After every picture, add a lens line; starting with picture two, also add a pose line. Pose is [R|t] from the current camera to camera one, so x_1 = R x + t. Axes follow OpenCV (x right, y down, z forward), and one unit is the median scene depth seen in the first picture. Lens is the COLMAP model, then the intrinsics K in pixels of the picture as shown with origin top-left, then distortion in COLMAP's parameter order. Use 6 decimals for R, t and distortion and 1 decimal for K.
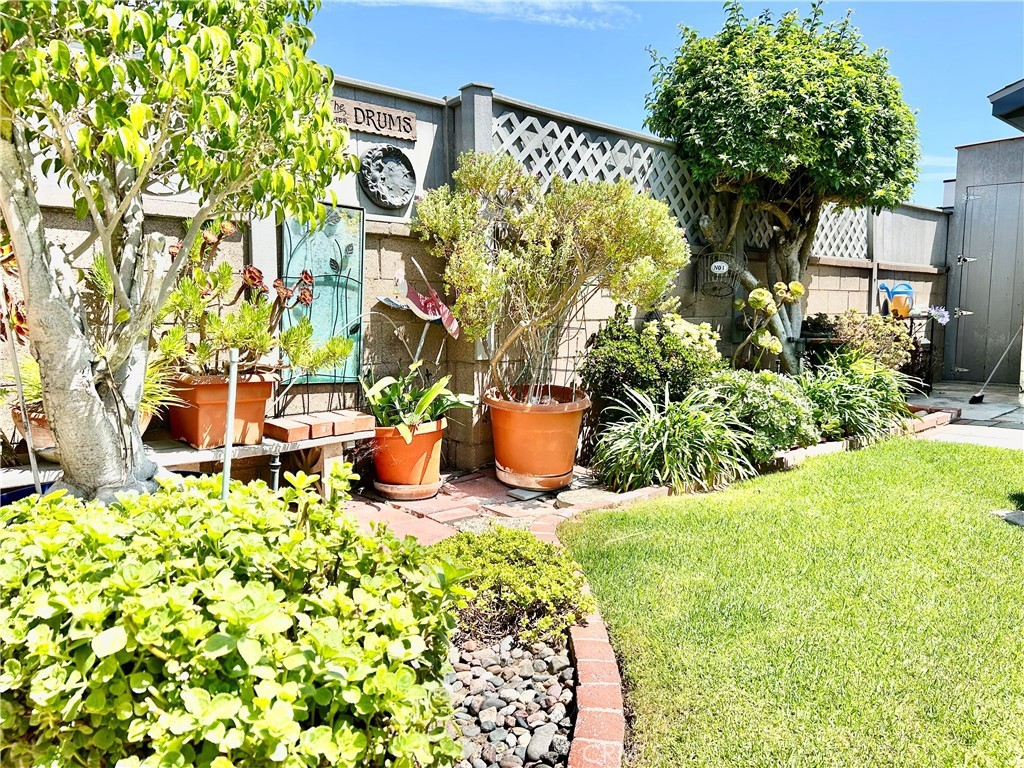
lens RADIAL K [[726.7, 0, 510.9], [0, 726.7, 354.0], [0, 0, 1]] dist [0.071850, -0.093239]
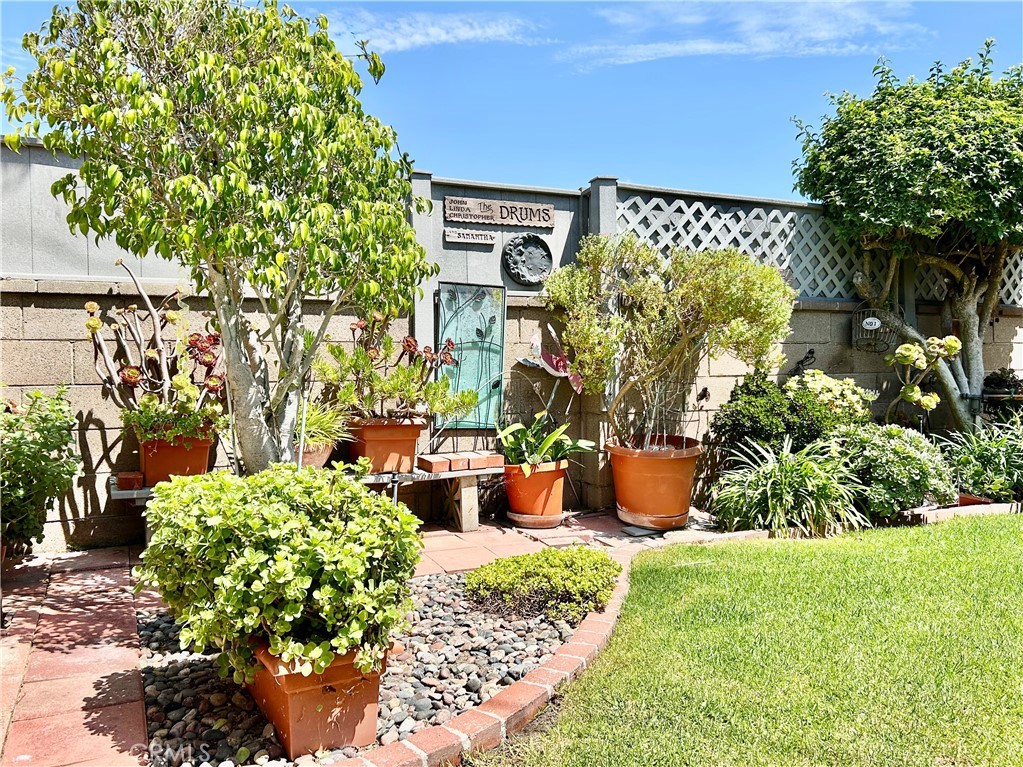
lens RADIAL K [[726.0, 0, 510.4], [0, 726.0, 353.5], [0, 0, 1]] dist [0.071850, -0.093239]
pose [[0.954509, -0.016448, -0.297729, 0.156706], [-0.007898, 0.996732, -0.080387, 0.010531], [0.298078, 0.079082, 0.951260, -0.139888]]
